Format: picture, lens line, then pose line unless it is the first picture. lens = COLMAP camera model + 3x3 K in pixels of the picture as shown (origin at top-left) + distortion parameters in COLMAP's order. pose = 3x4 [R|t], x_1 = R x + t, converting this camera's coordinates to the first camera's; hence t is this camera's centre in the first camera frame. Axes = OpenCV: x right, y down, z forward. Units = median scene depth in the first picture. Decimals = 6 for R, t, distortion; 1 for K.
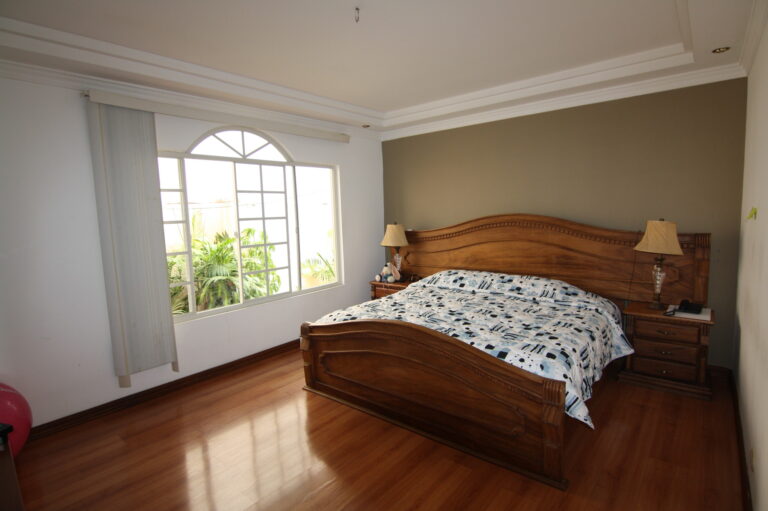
lens RADIAL K [[395.8, 0, 384.1], [0, 395.8, 257.8], [0, 0, 1]] dist [-0.024137, -0.001361]
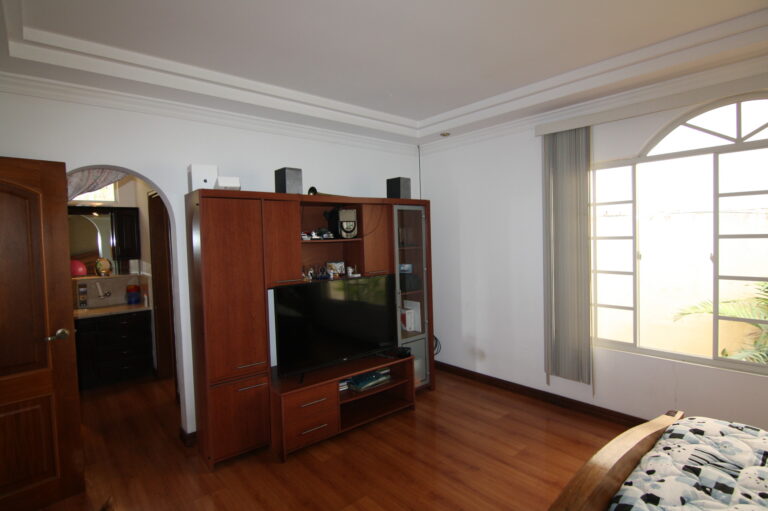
lens RADIAL K [[395.8, 0, 384.1], [0, 395.8, 250.4], [0, 0, 1]] dist [-0.024137, -0.001361]
pose [[-0.152831, 0.078367, -0.985140, 0.409323], [-0.074483, 0.993102, 0.090555, -0.095631], [0.985441, 0.087216, -0.145940, 0.564808]]
